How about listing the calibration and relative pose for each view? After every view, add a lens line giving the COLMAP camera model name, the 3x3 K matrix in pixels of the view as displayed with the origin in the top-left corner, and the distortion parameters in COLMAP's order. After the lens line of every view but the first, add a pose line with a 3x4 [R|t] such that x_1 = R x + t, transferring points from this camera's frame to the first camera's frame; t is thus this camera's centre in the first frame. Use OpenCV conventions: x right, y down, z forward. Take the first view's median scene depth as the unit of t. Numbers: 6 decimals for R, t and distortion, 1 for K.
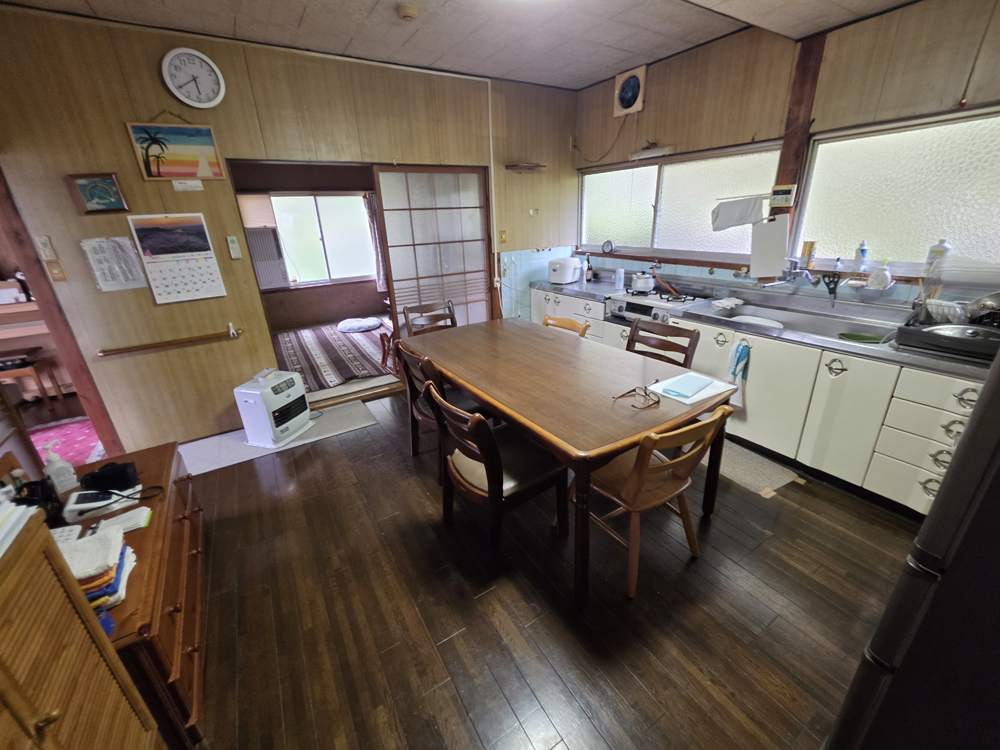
lens RADIAL K [[402.6, 0, 501.7], [0, 402.6, 370.1], [0, 0, 1]] dist [-0.000287, 0.000225]
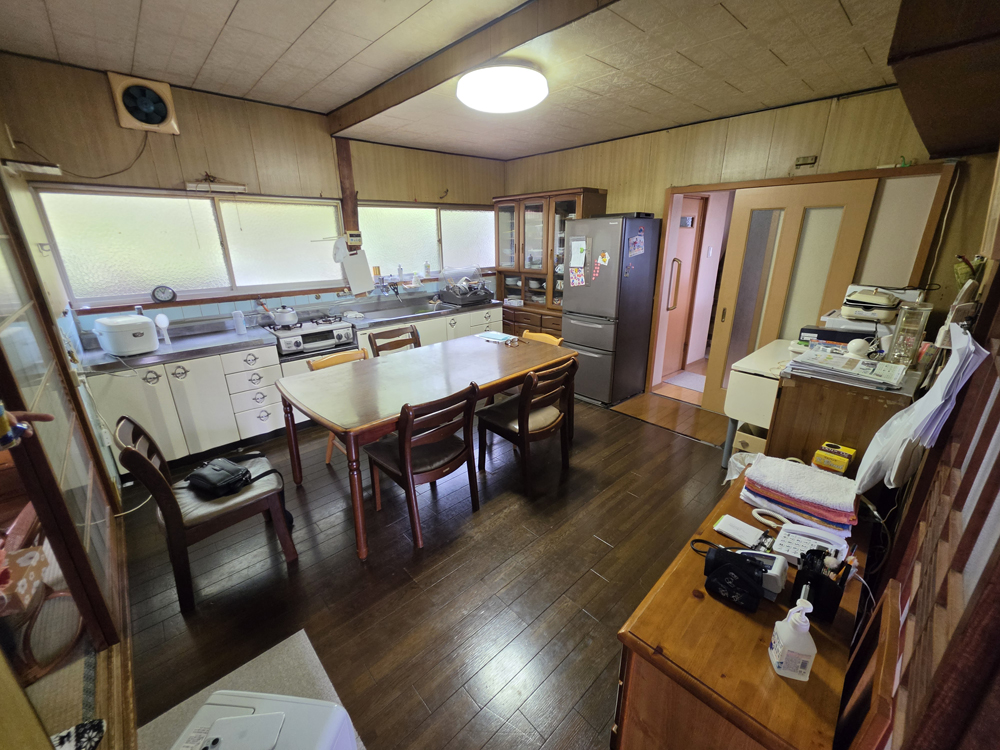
lens RADIAL K [[402.6, 0, 501.7], [0, 402.6, 370.1], [0, 0, 1]] dist [-0.000287, 0.000225]
pose [[-0.195832, -0.267504, 0.943446, -0.755205], [0.374447, 0.868779, 0.324058, -0.232998], [-0.906333, 0.416732, -0.069969, 0.661366]]
